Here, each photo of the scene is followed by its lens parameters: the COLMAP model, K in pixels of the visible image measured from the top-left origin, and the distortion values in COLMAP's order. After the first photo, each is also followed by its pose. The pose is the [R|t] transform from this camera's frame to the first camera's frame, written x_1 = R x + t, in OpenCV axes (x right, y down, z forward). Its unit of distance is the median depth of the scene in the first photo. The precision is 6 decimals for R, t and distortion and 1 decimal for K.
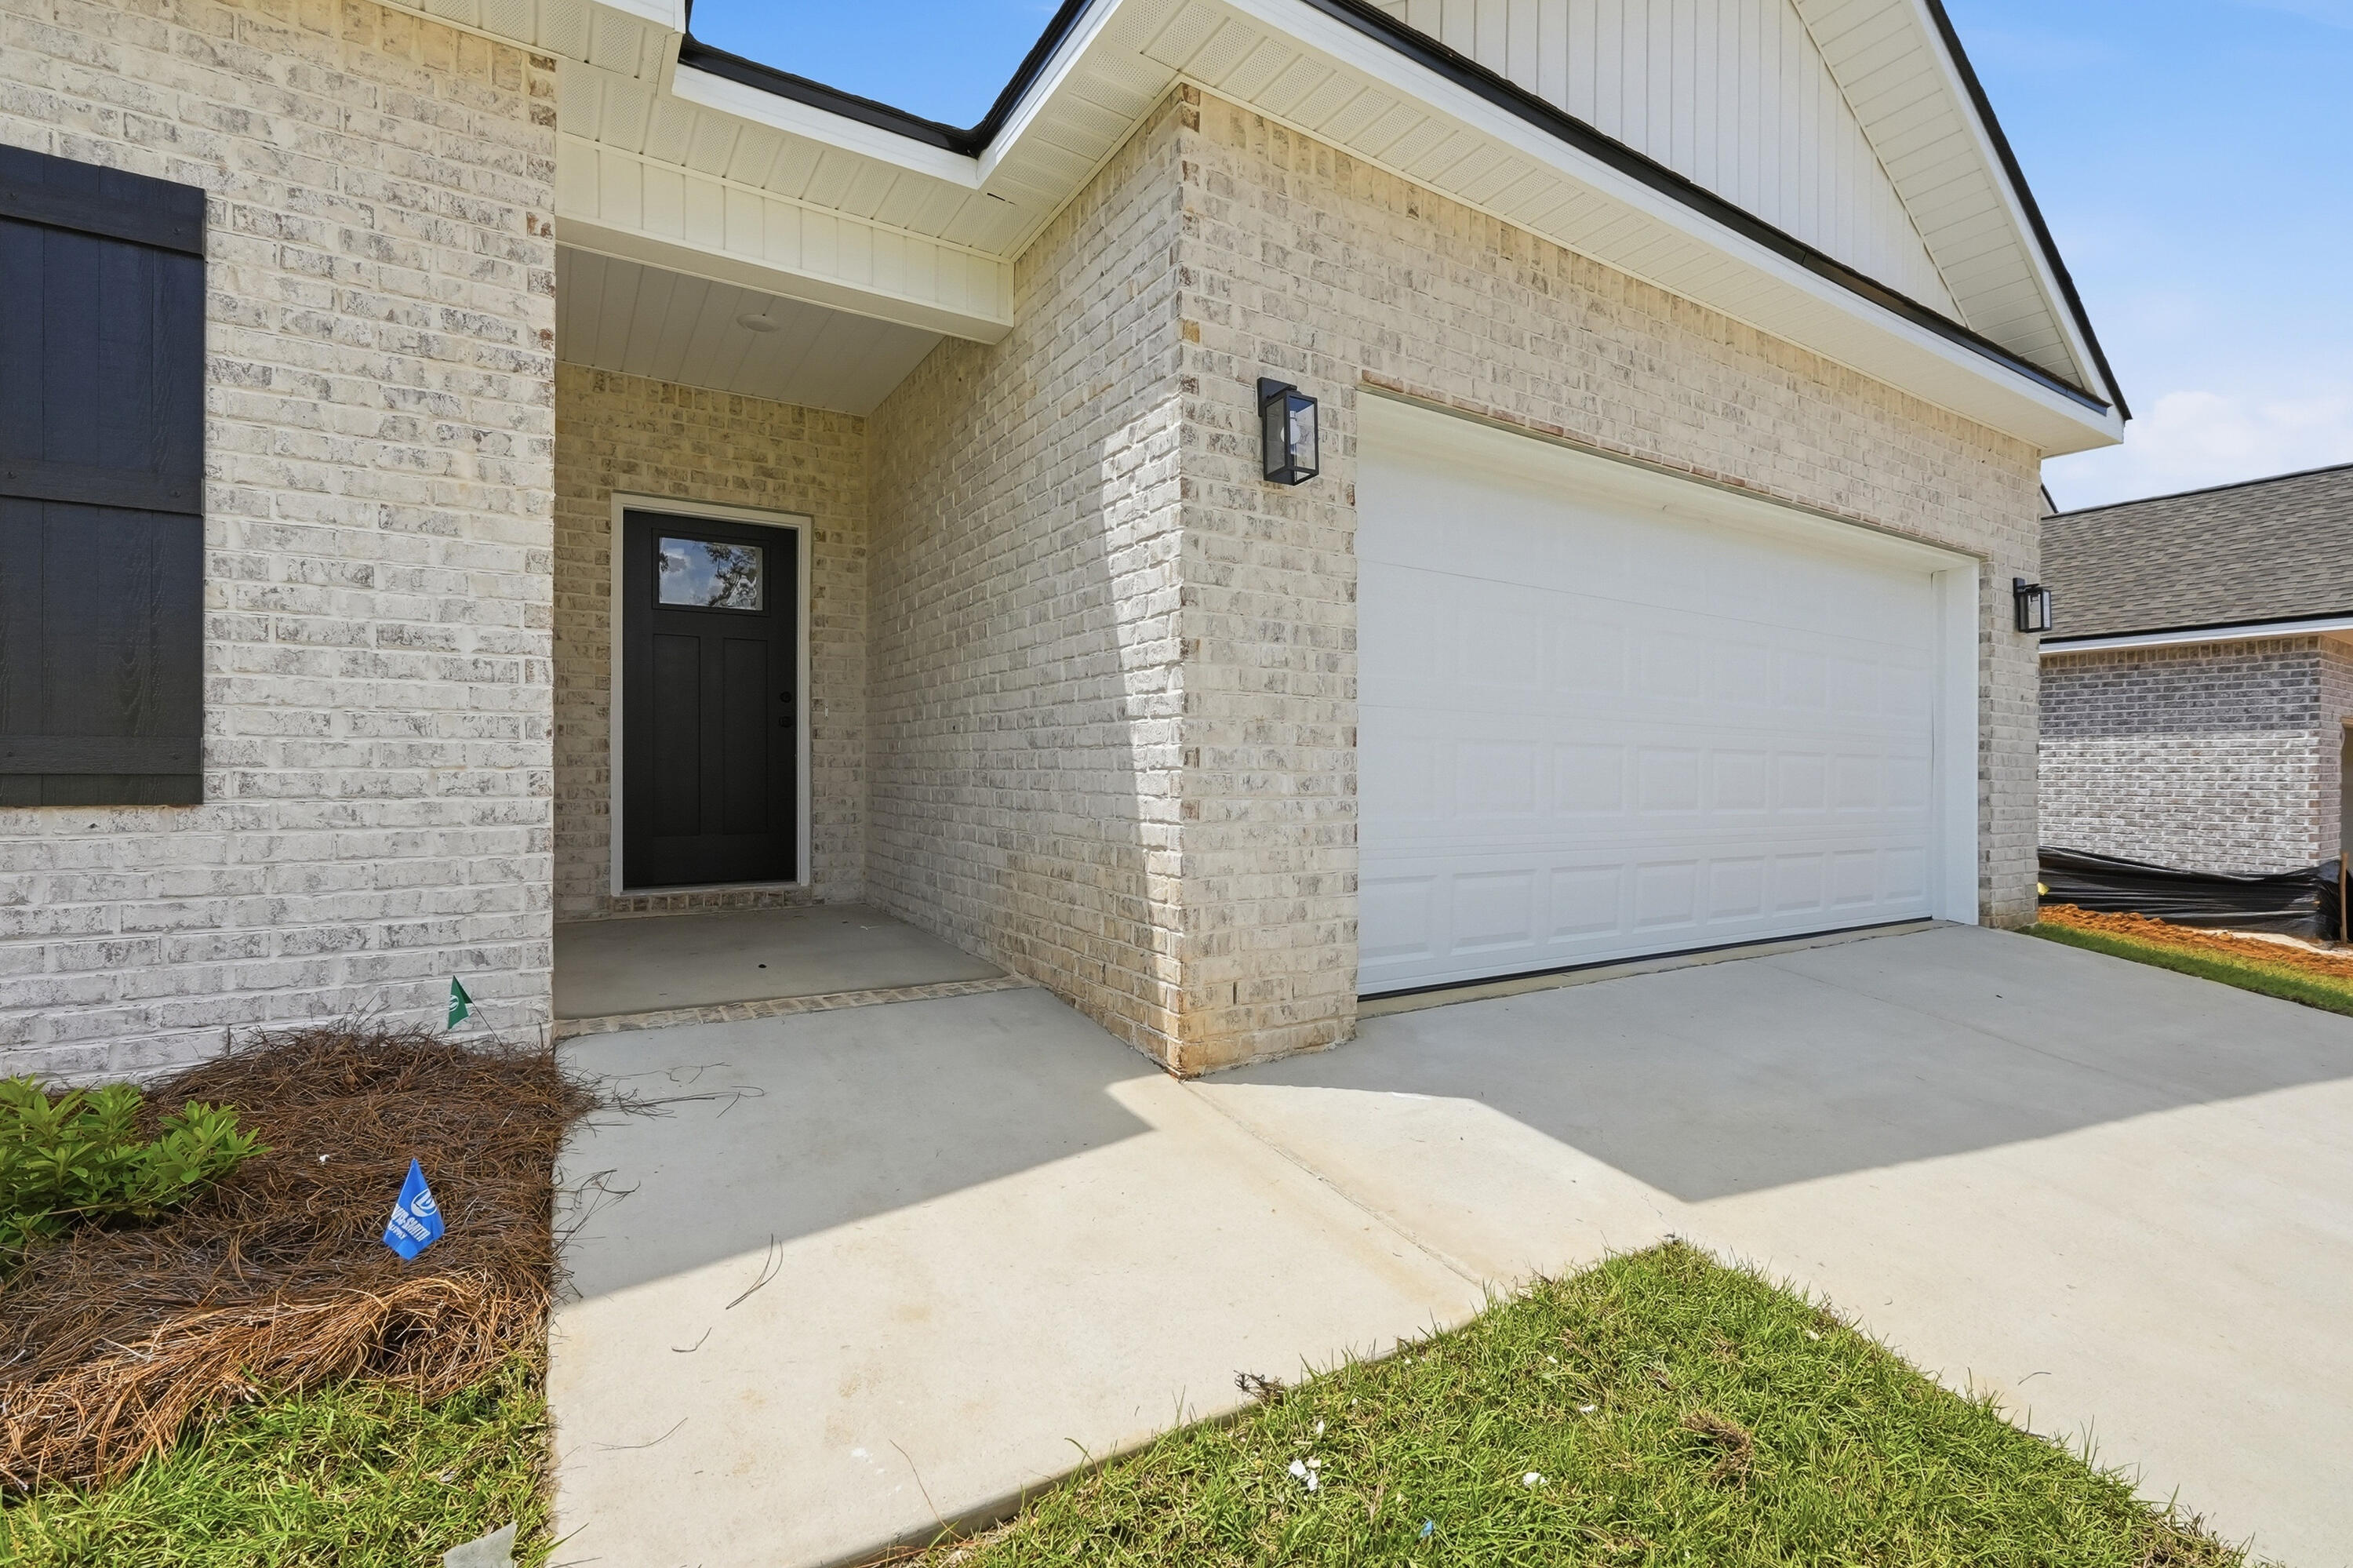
lens RADIAL K [[997.0, 0, 1161.3], [0, 997.0, 766.9], [0, 0, 1]] dist [-0.005463, 0.003198]
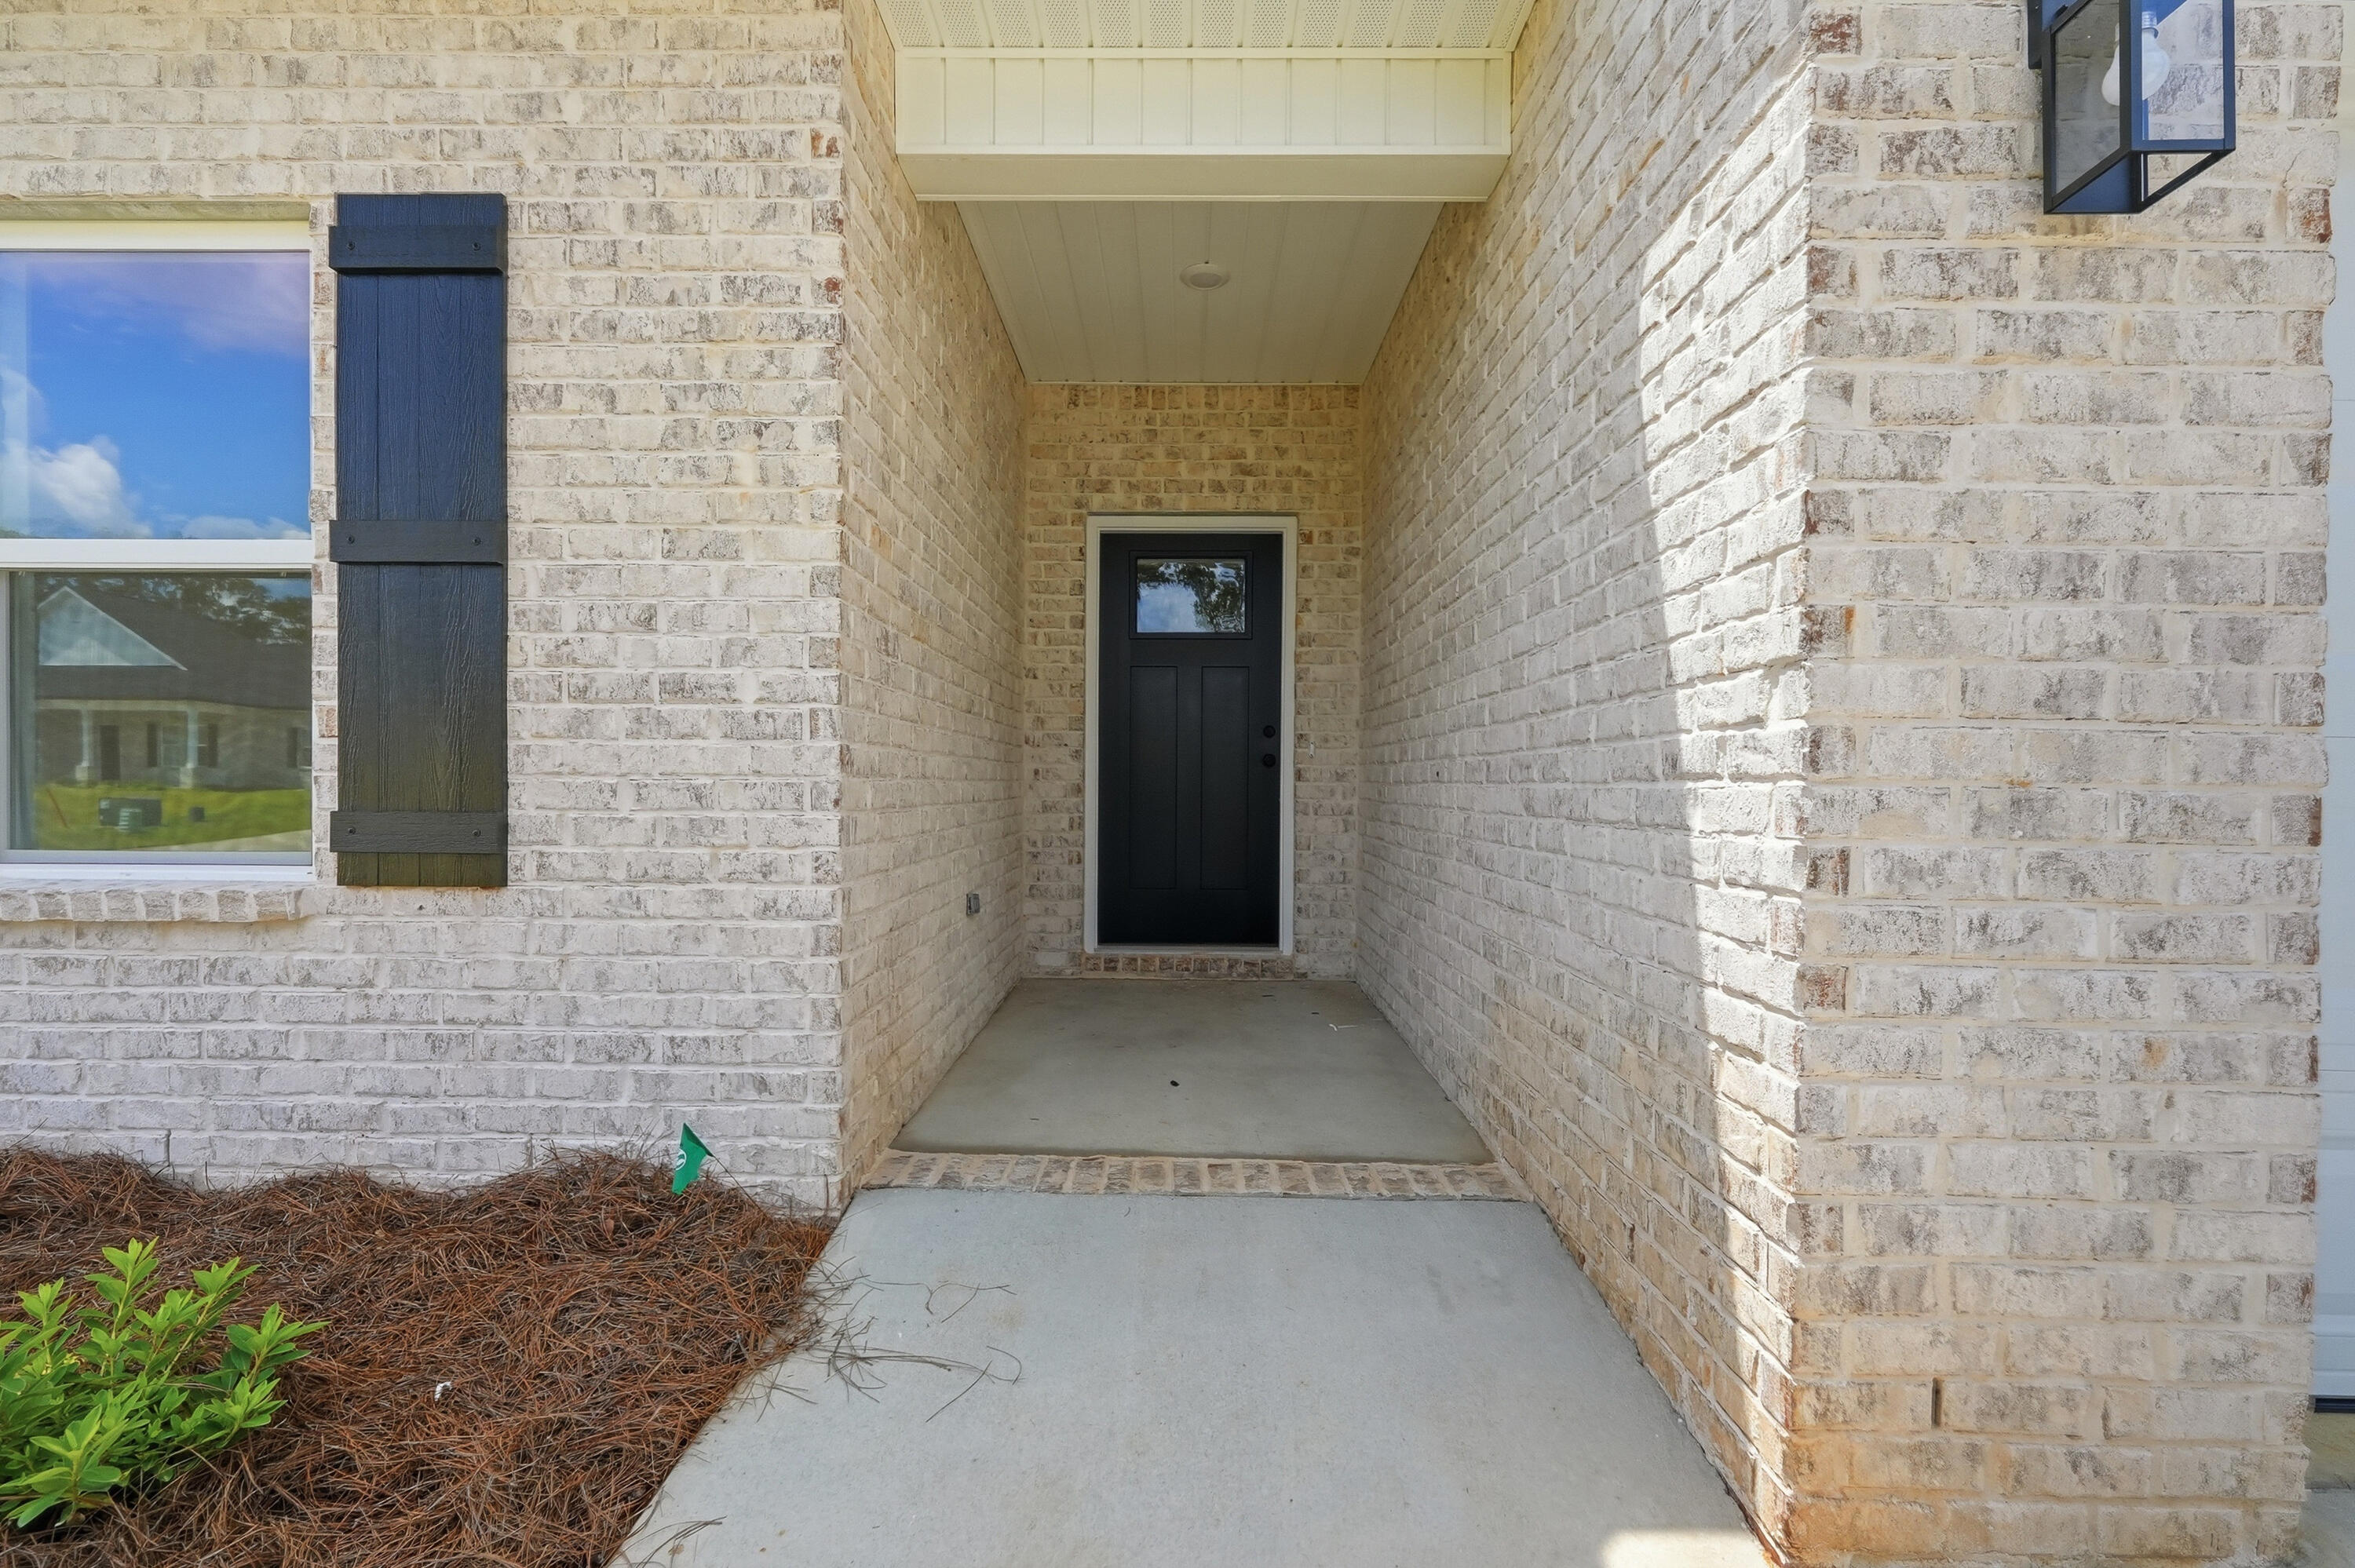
lens RADIAL K [[997.7, 0, 1177.8], [0, 997.7, 802.8], [0, 0, 1]] dist [-0.005463, 0.003198]
pose [[0.848966, 0.012930, -0.528289, 0.017815], [-0.004832, 0.999849, 0.016707, -0.044508], [0.528425, -0.011631, 0.848900, 0.443722]]
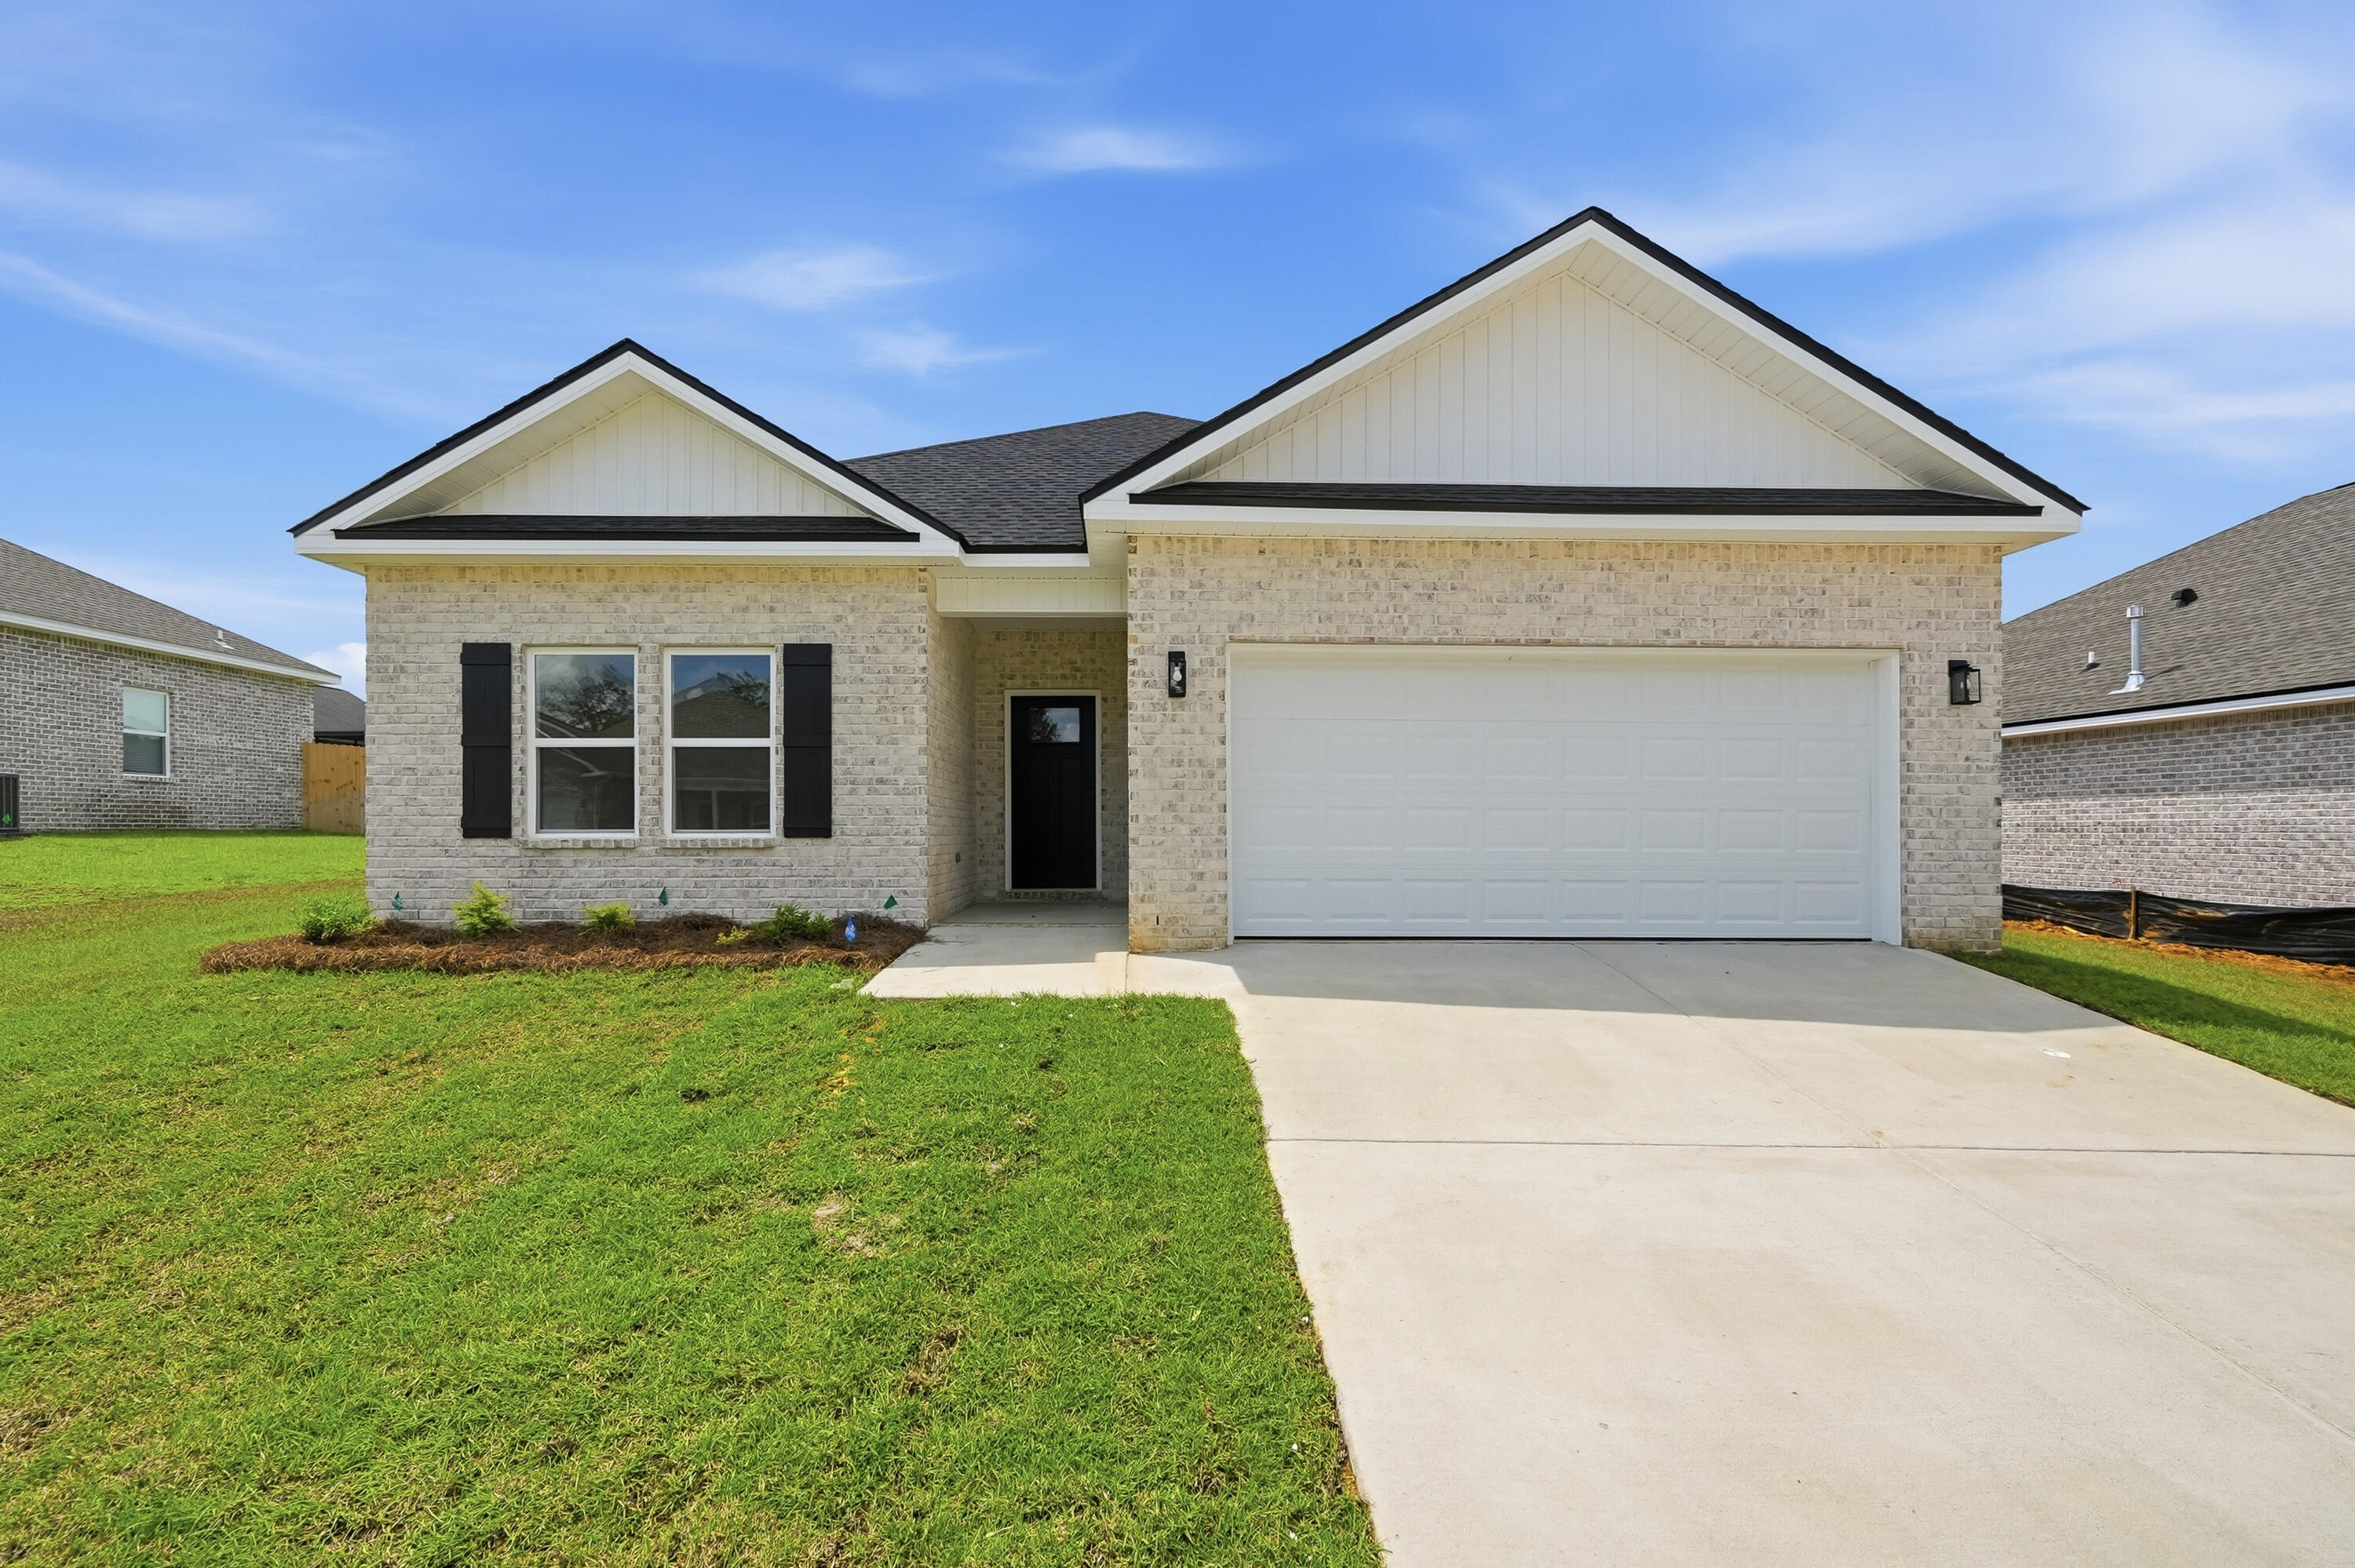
lens RADIAL K [[997.7, 0, 1174.4], [0, 997.7, 827.8], [0, 0, 1]] dist [-0.005463, 0.003198]
pose [[0.875074, -0.007886, -0.483924, 1.210493], [0.006800, 0.999969, -0.003999, 0.021568], [0.483941, 0.000209, 0.875101, -0.990911]]
